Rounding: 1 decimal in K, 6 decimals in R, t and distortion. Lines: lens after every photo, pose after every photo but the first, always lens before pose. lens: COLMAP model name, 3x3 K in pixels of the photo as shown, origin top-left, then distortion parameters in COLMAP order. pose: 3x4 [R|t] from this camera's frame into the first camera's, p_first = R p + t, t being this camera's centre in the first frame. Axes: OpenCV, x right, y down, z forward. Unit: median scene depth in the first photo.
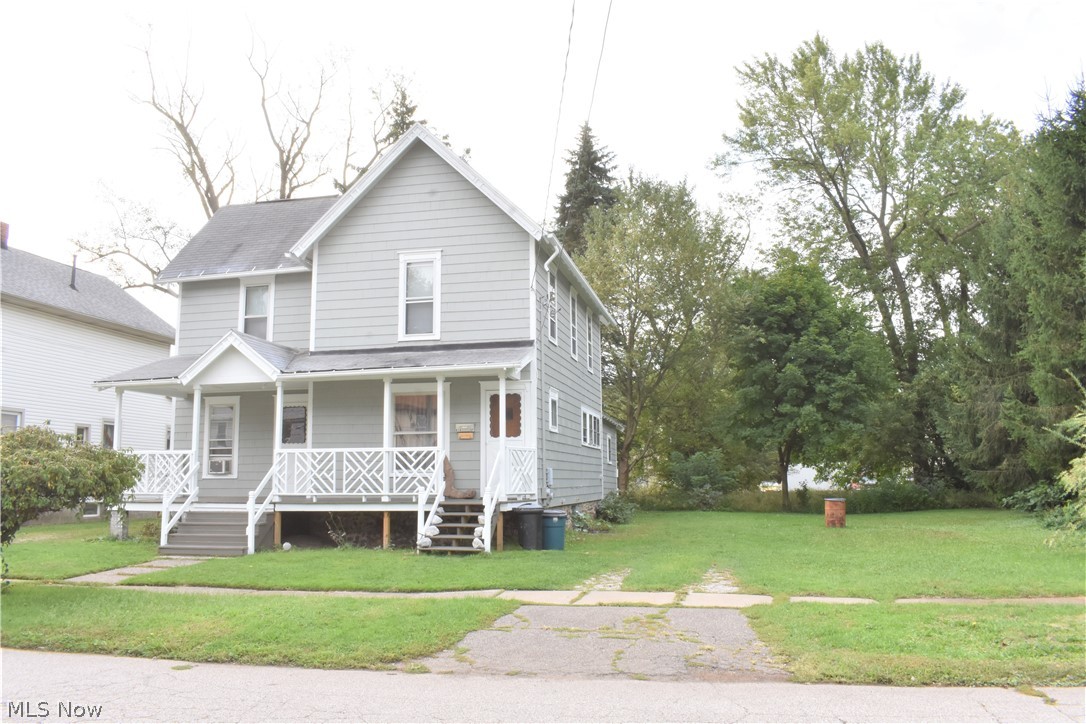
lens RADIAL K [[856.7, 0, 543.7], [0, 856.7, 367.1], [0, 0, 1]] dist [-0.089973, 0.012033]
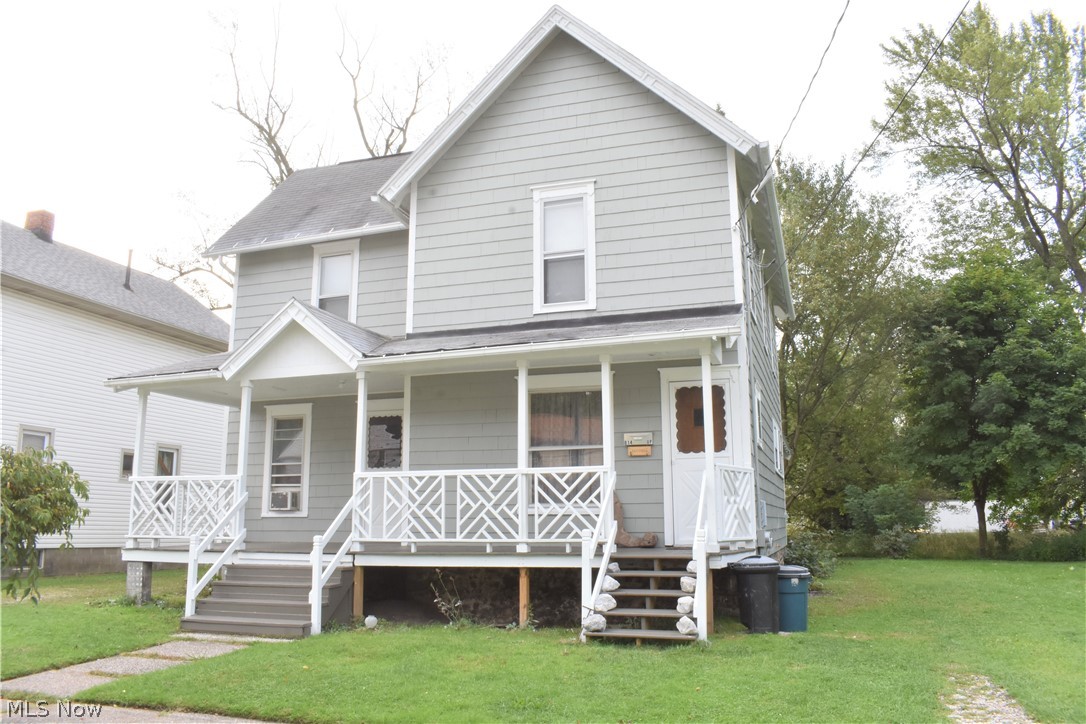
lens RADIAL K [[856.7, 0, 546.1], [0, 856.7, 365.3], [0, 0, 1]] dist [-0.089973, 0.012033]
pose [[0.994108, -0.016194, -0.107181, -0.085768], [0.010794, 0.998652, -0.050773, 0.044296], [0.107859, 0.049317, 0.992942, 0.316872]]
